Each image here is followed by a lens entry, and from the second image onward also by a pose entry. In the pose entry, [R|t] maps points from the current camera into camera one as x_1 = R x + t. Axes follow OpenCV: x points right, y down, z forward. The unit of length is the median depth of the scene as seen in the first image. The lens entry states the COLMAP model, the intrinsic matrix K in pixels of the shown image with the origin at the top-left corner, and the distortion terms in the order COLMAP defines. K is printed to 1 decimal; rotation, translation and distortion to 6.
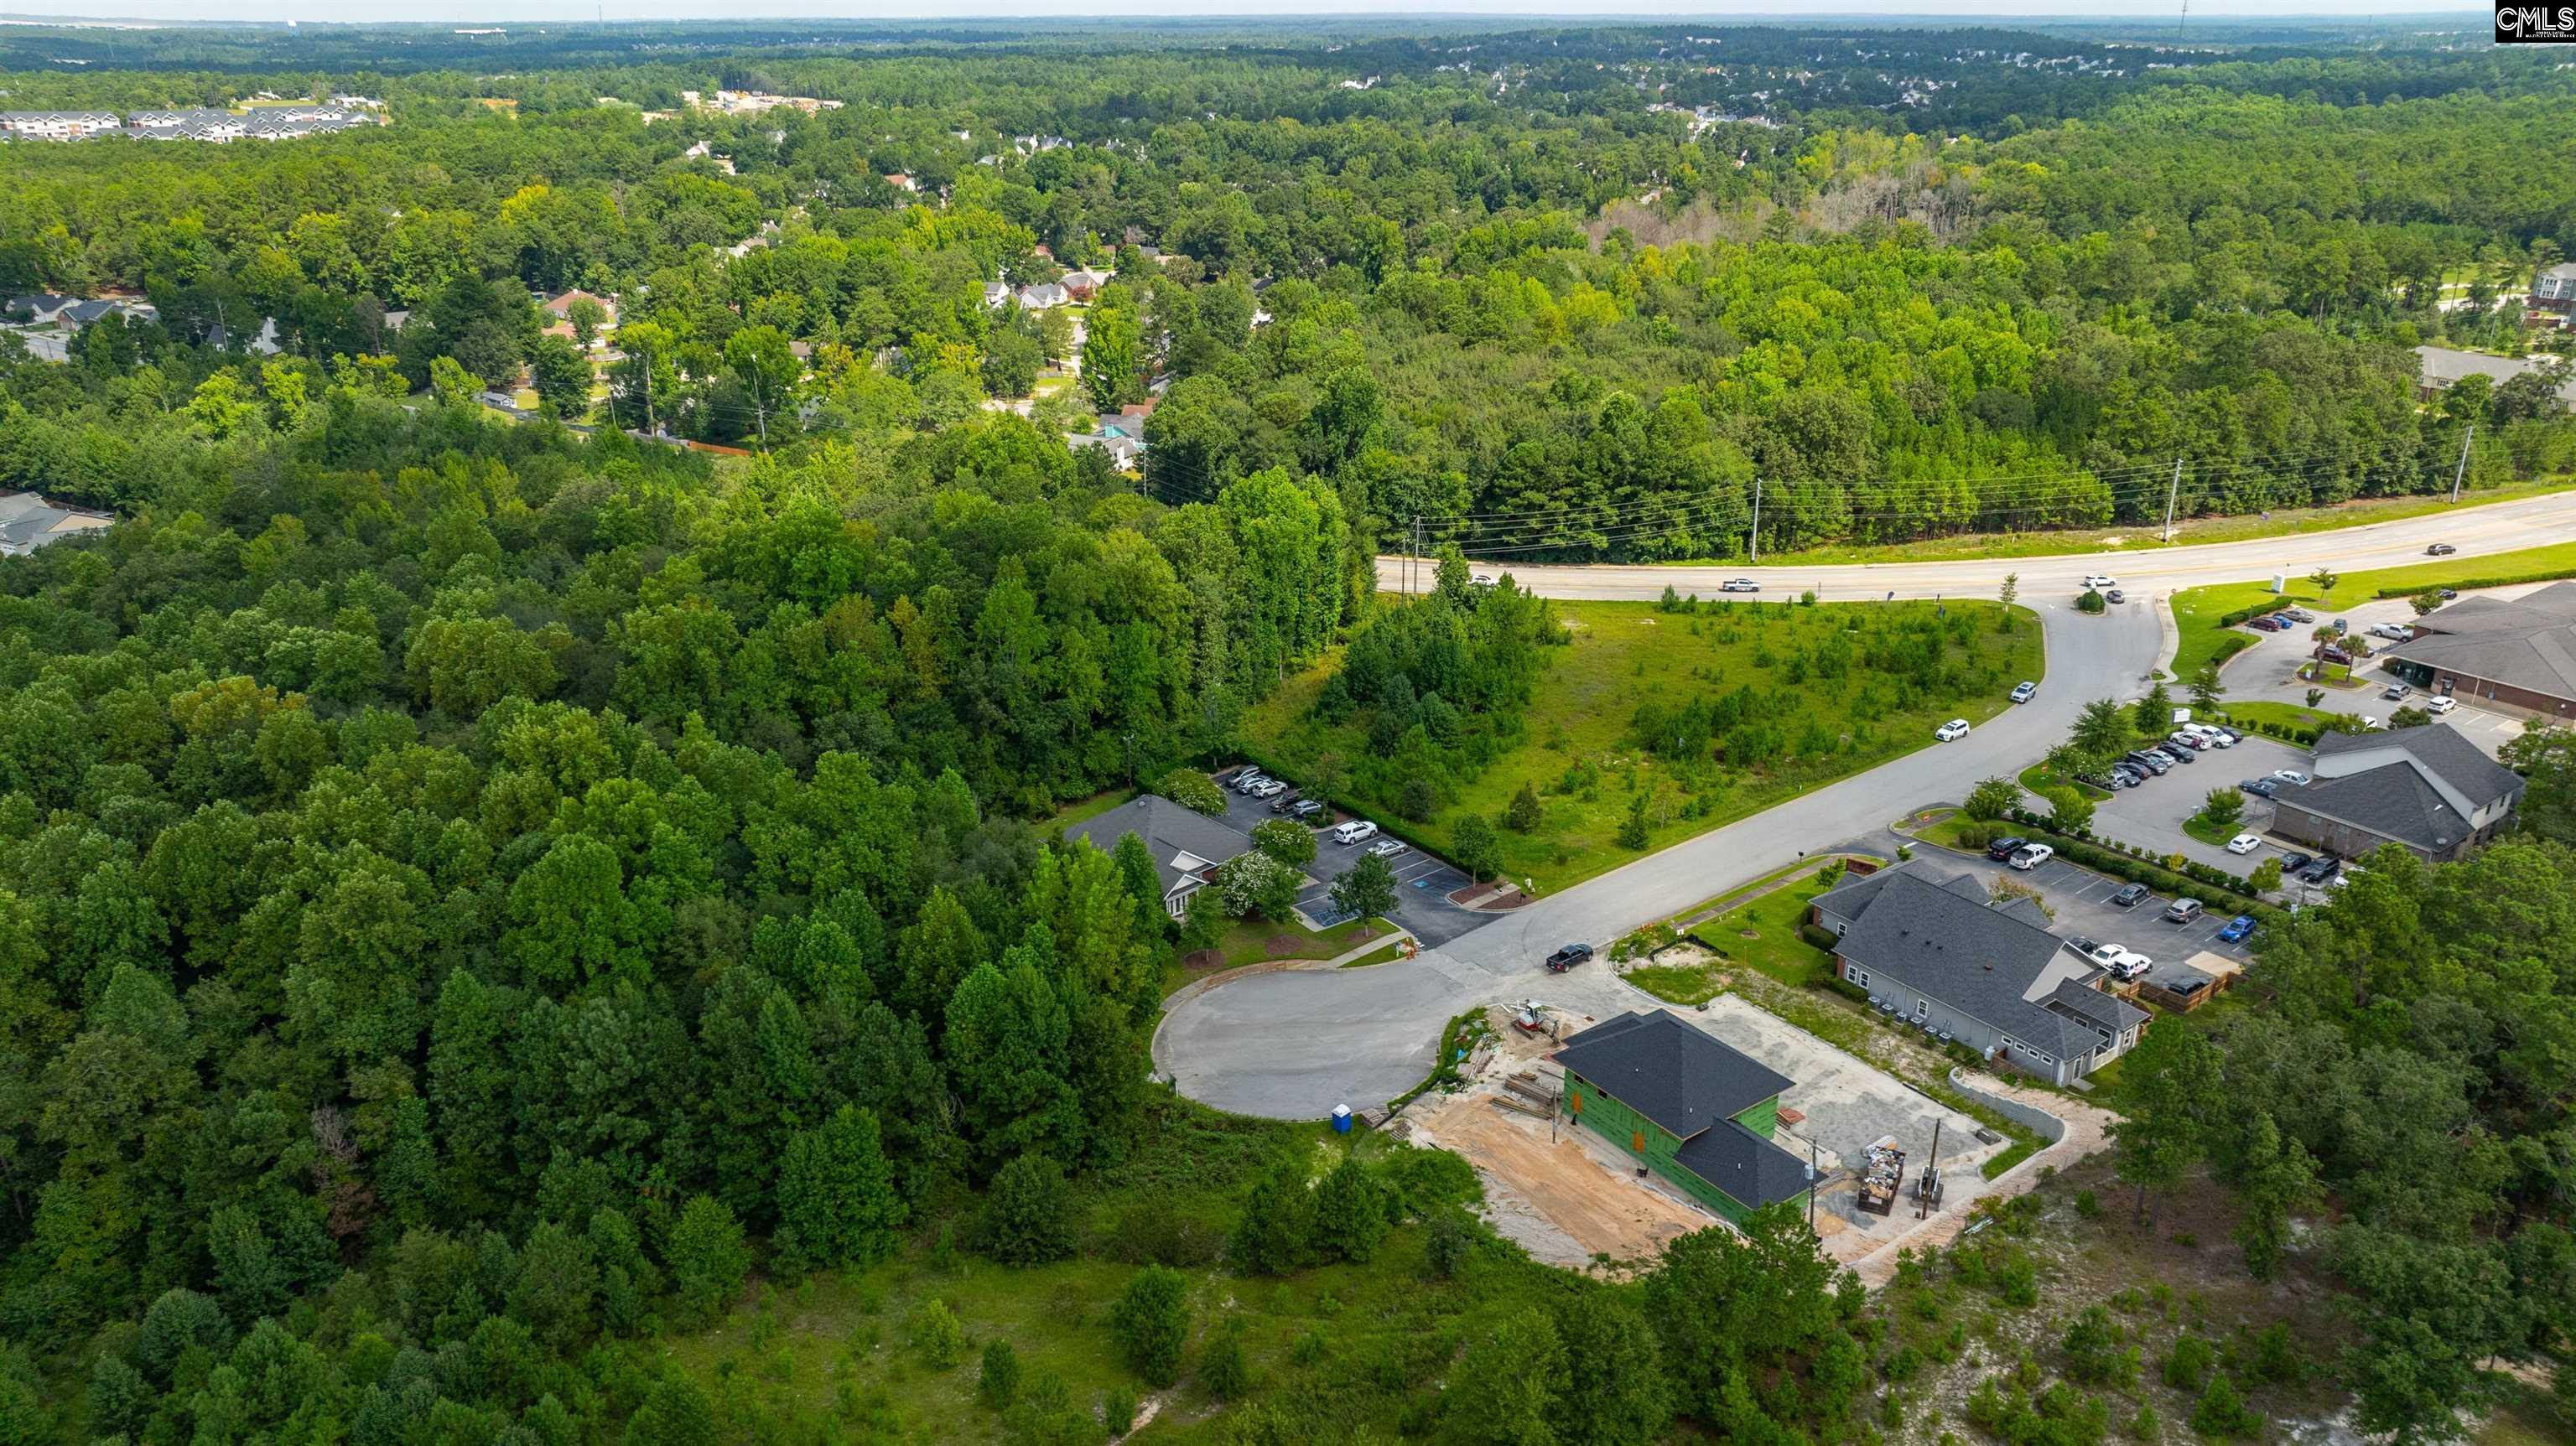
lens RADIAL K [[1808.5, 0, 1288.0], [0, 1808.5, 723.0], [0, 0, 1]] dist [-0.017469, -0.004621]
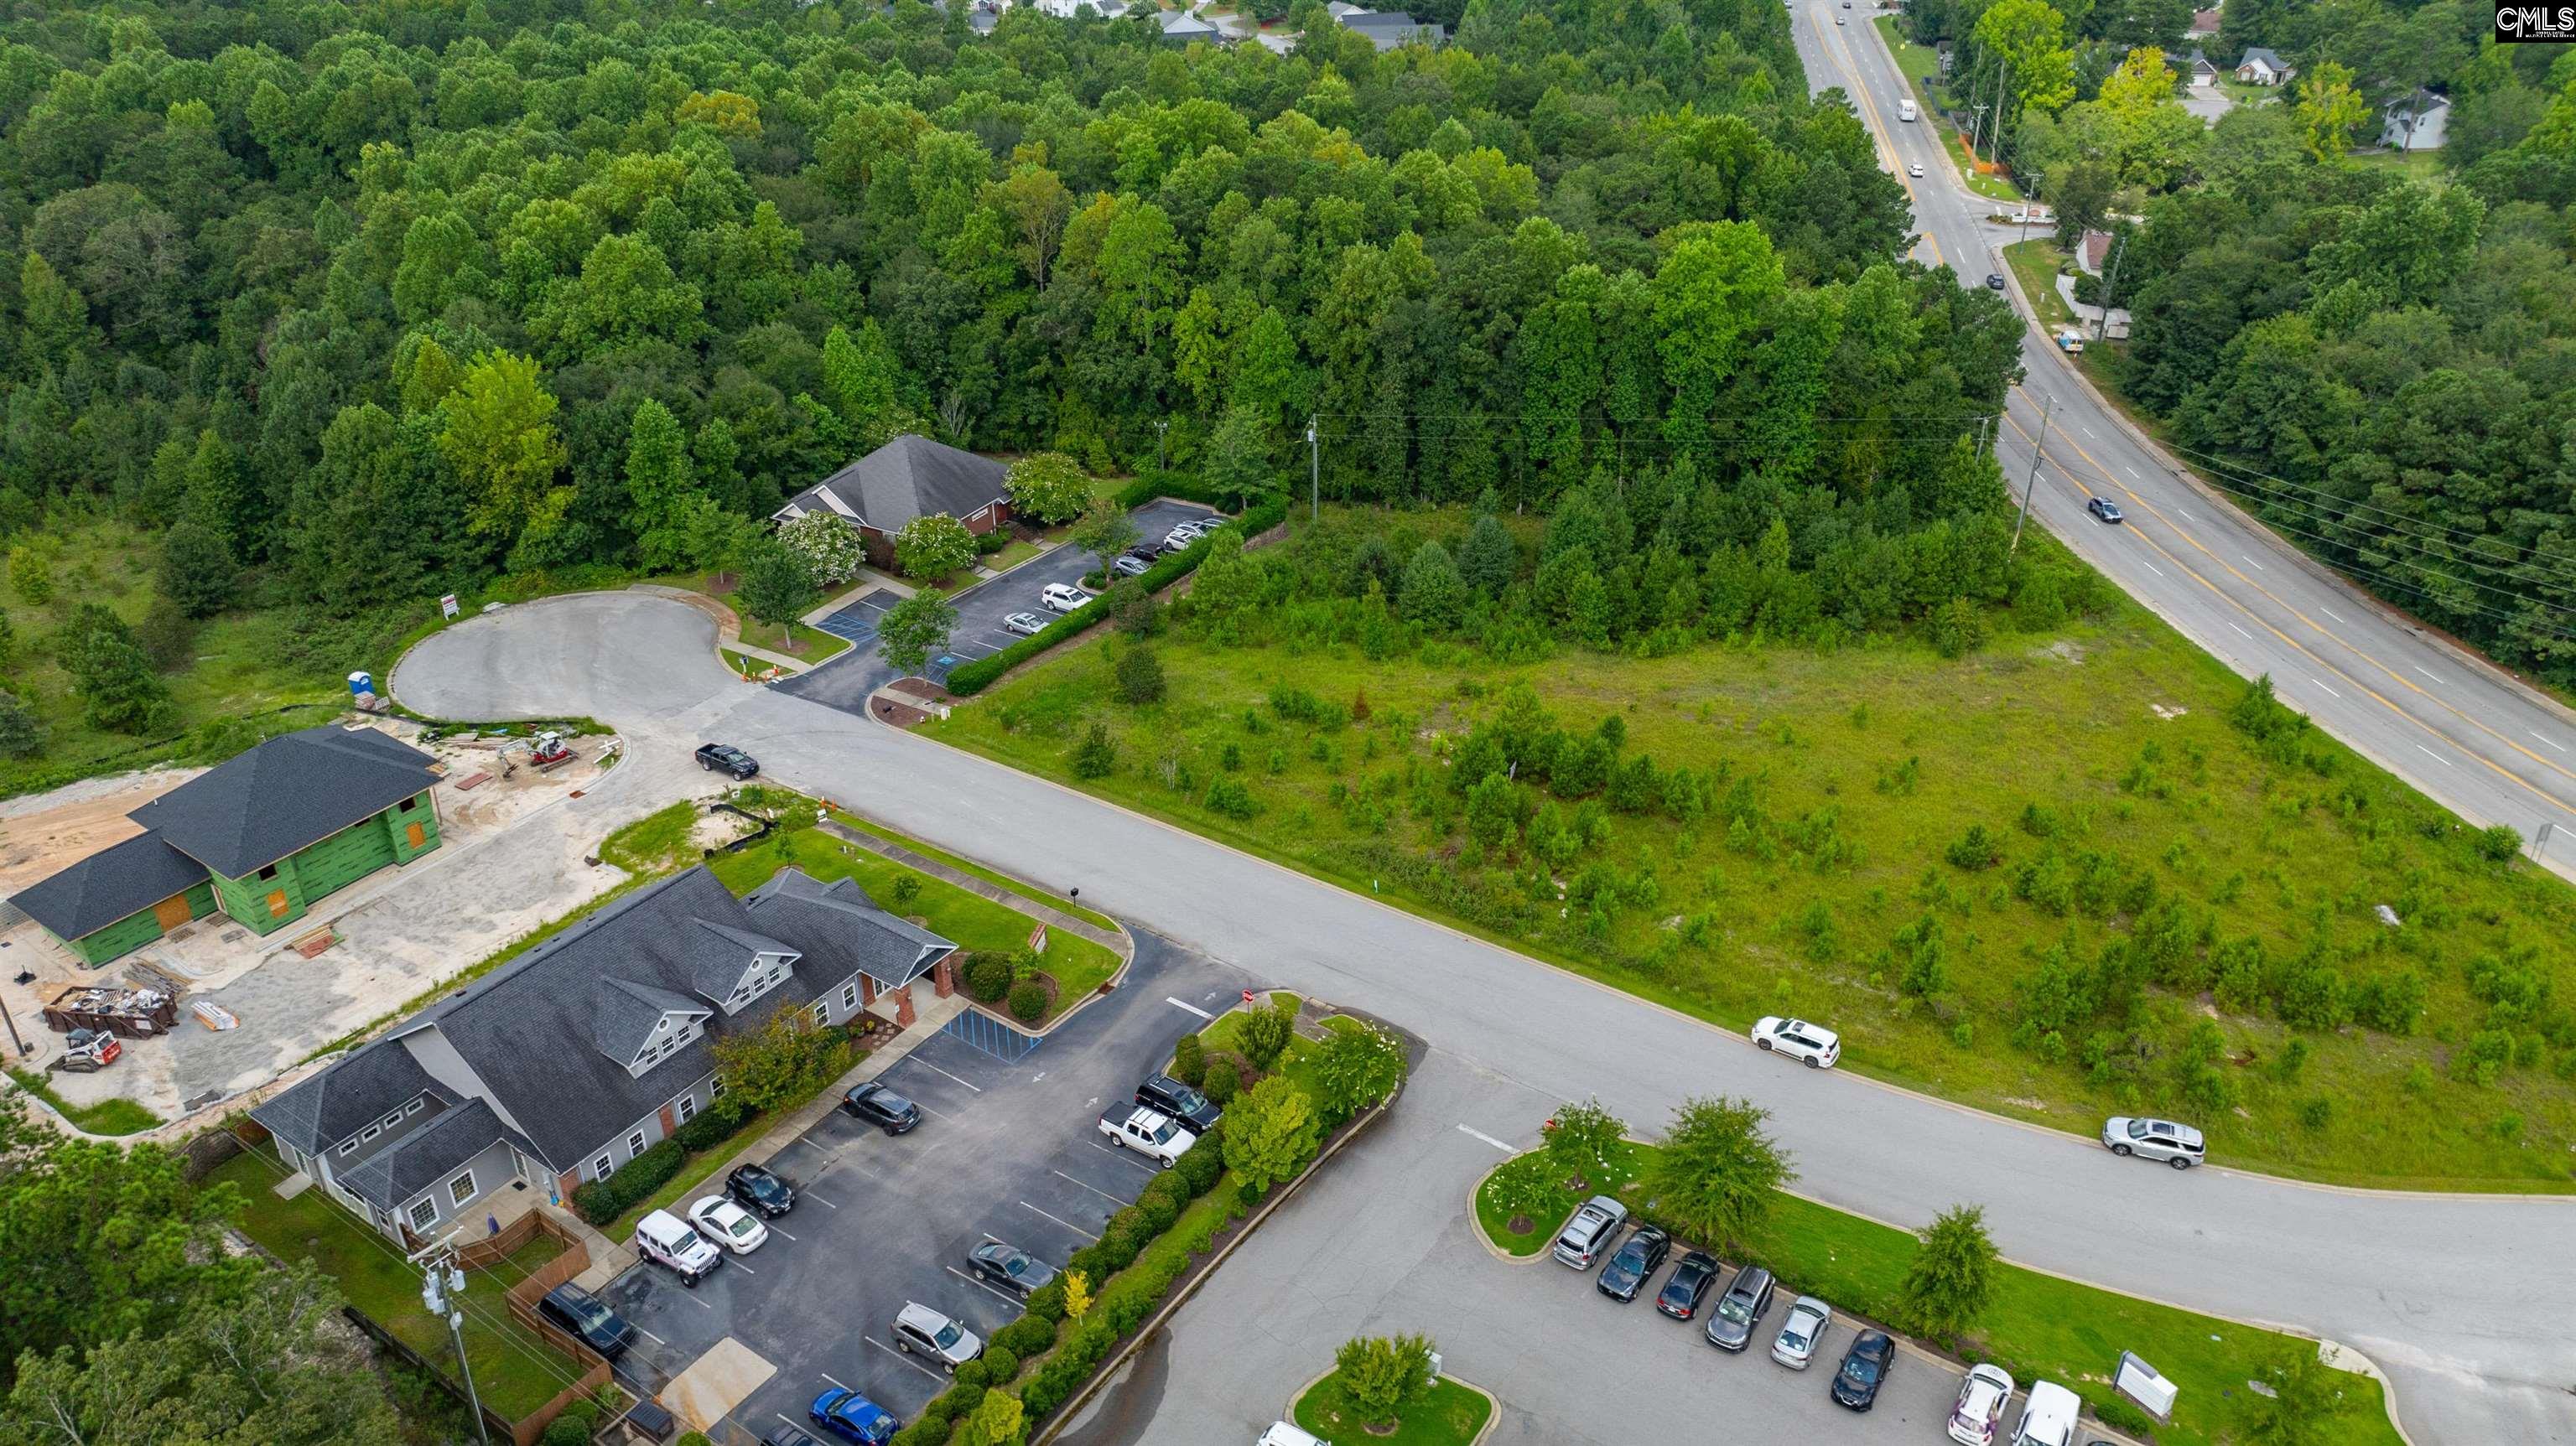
lens RADIAL K [[1812.4, 0, 1288.0], [0, 1812.4, 723.0], [0, 0, 1]] dist [-0.028915, 0.020013]
pose [[0.338559, 0.467076, -0.816834, 0.556347], [-0.344649, 0.869327, 0.354244, -0.154411], [0.875554, 0.161589, 0.455295, 0.558407]]
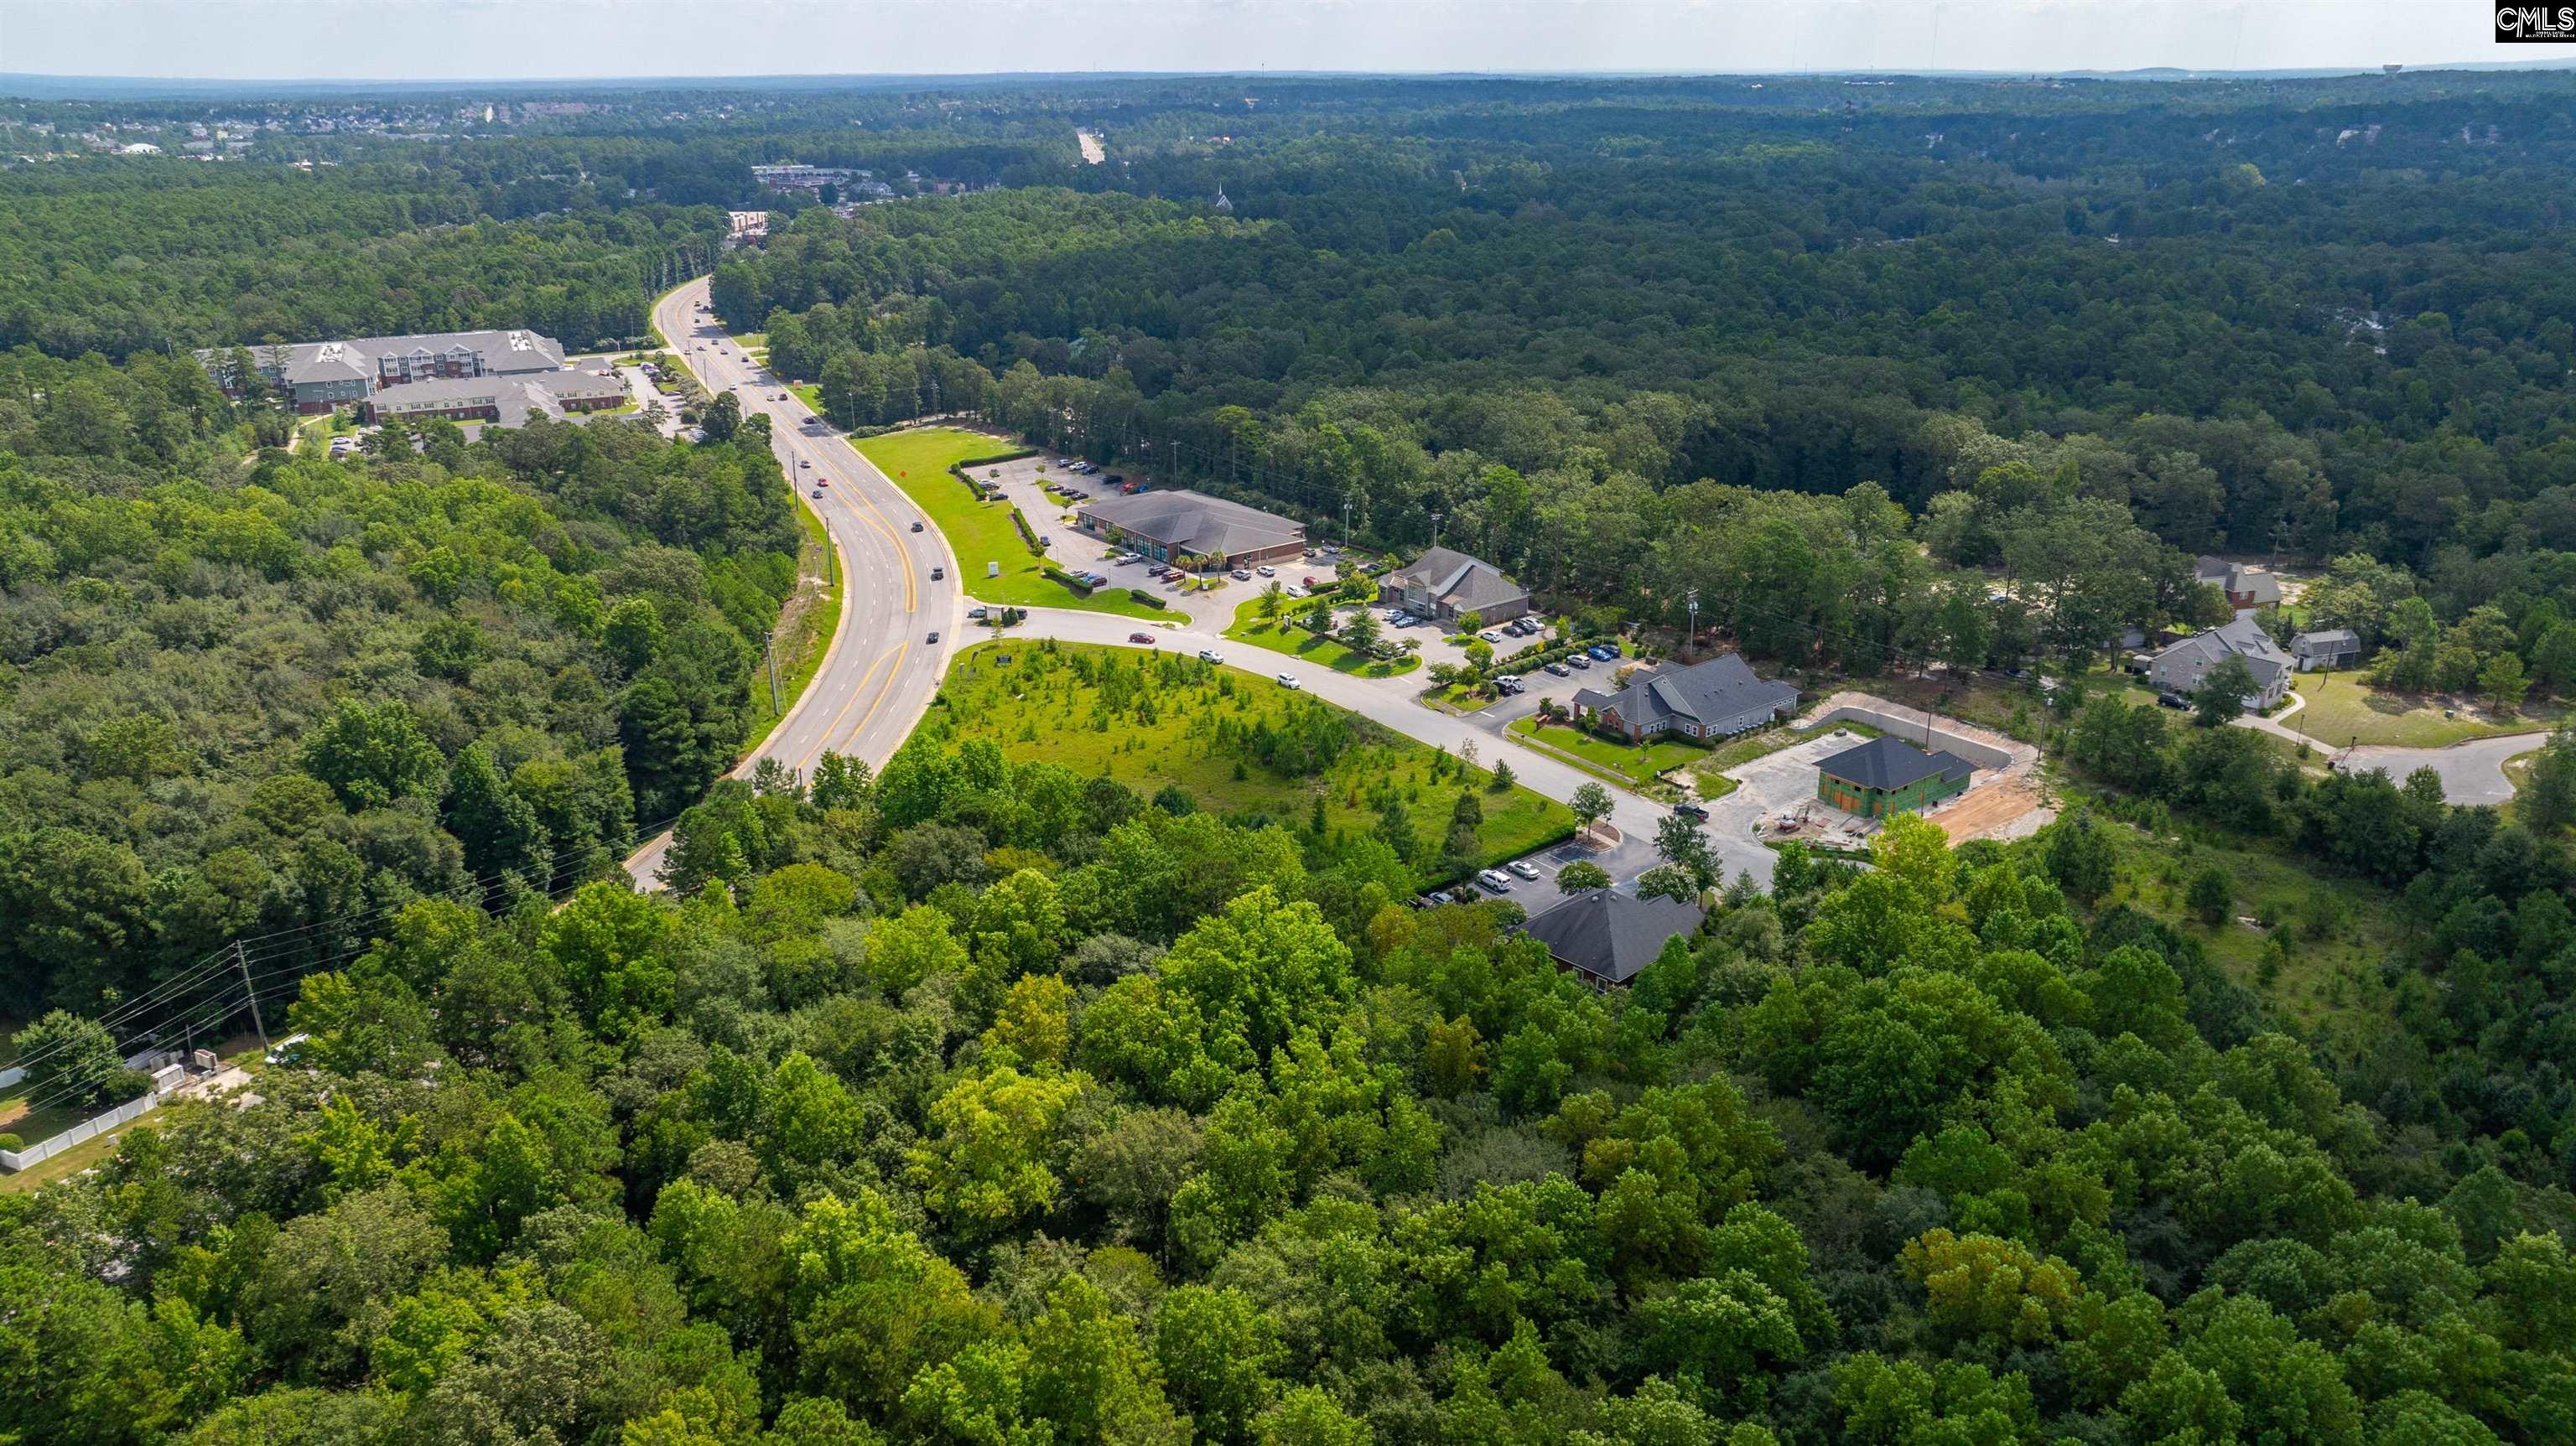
lens RADIAL K [[1808.5, 0, 1288.0], [0, 1808.5, 723.0], [0, 0, 1]] dist [-0.017469, -0.004621]
pose [[-0.037091, -0.336229, 0.941049, -0.767318], [0.368628, 0.870682, 0.325617, -0.342992], [-0.928837, 0.358975, 0.091650, 0.744811]]
